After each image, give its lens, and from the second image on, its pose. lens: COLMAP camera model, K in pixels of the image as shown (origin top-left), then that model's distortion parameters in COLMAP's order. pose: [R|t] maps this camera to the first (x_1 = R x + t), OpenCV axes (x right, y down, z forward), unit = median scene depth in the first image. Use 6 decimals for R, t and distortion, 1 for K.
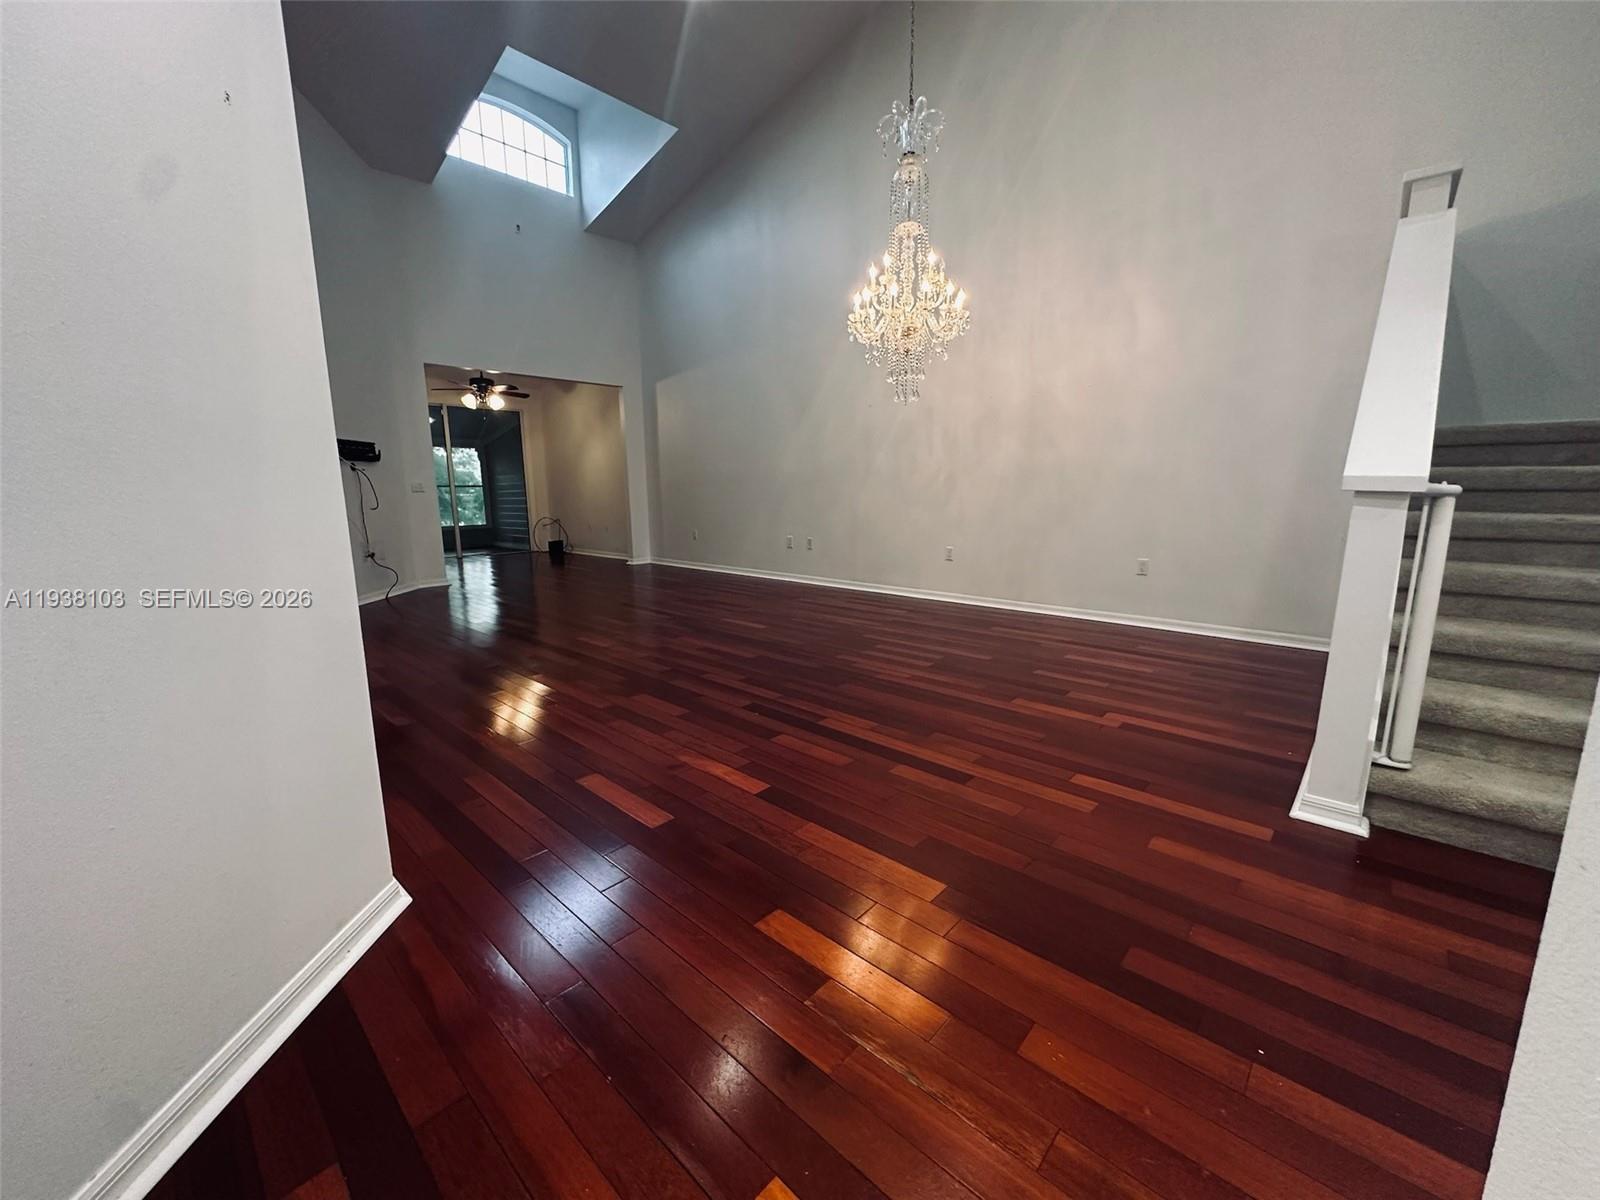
lens RADIAL K [[637.1, 0, 799.1], [0, 637.1, 597.2], [0, 0, 1]] dist [-0.005737, 0.001004]
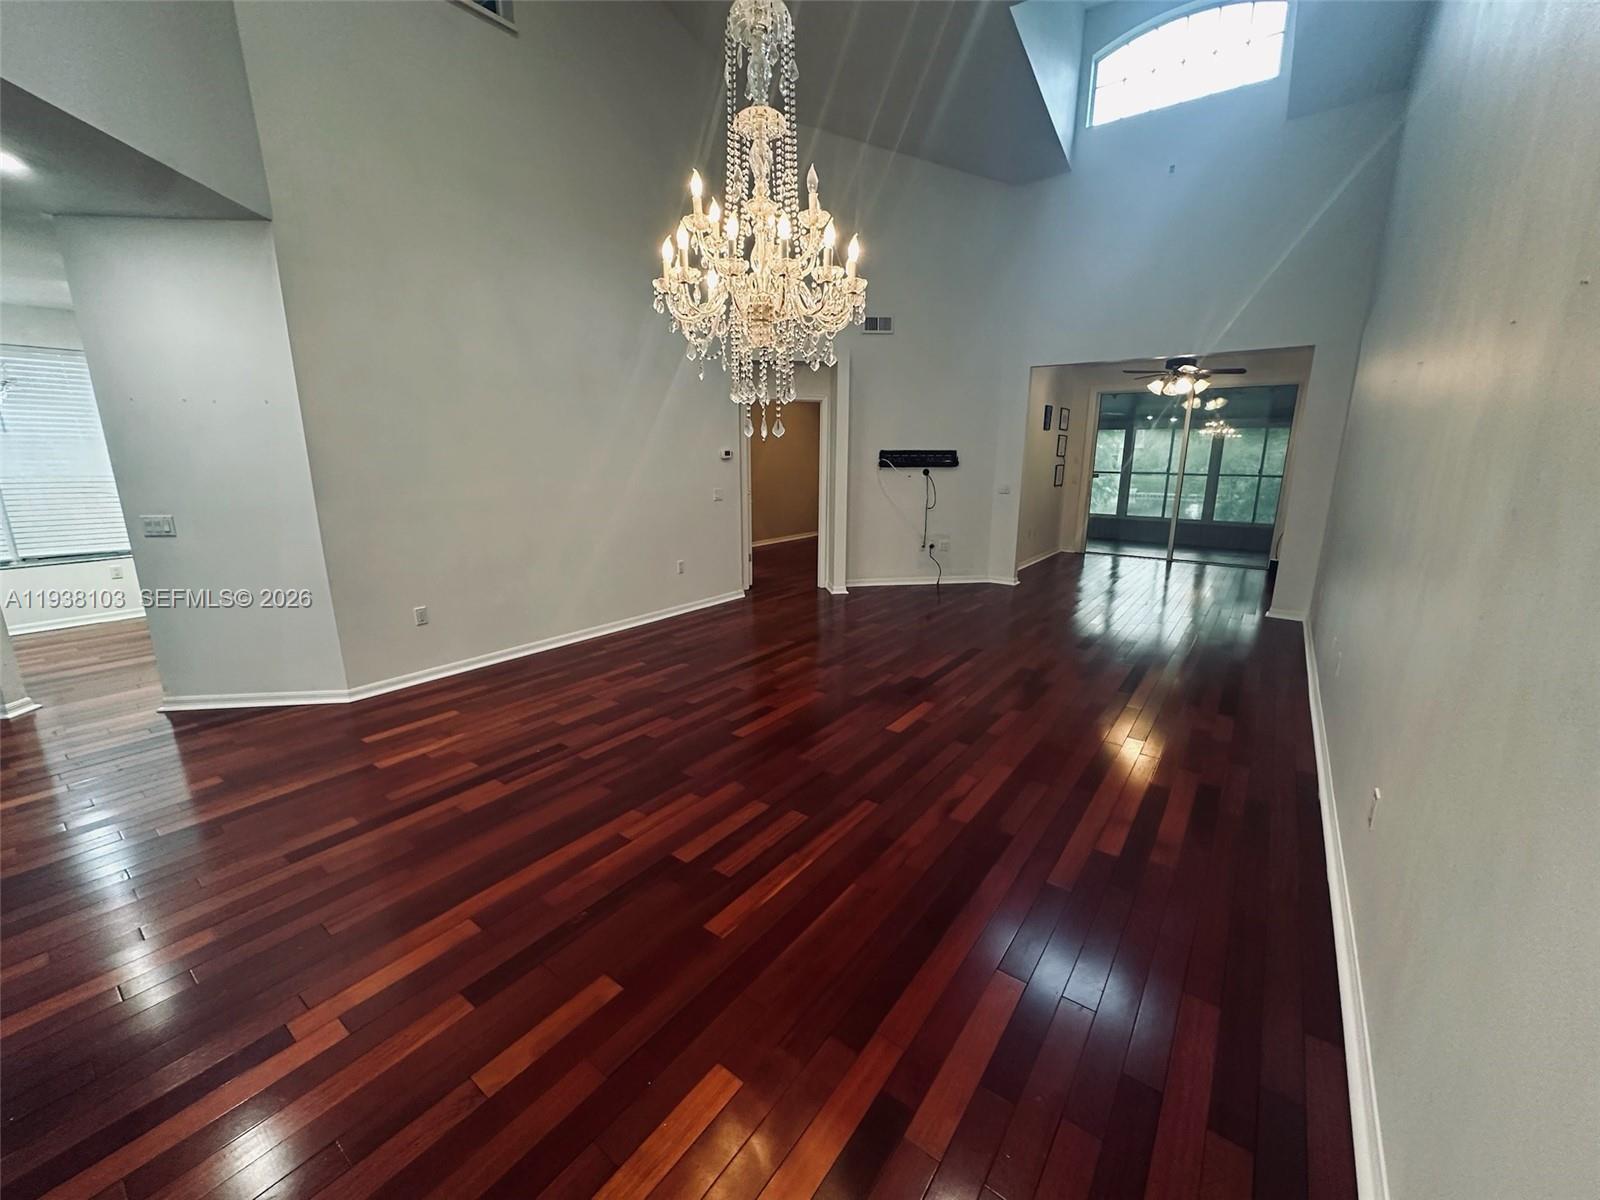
lens RADIAL K [[637.1, 0, 797.9], [0, 637.1, 596.9], [0, 0, 1]] dist [-0.005737, 0.001004]
pose [[0.109022, 0.231651, -0.966671, 0.472371], [-0.172356, 0.962143, 0.211127, -0.183652], [0.978983, 0.143594, 0.144822, 0.599890]]
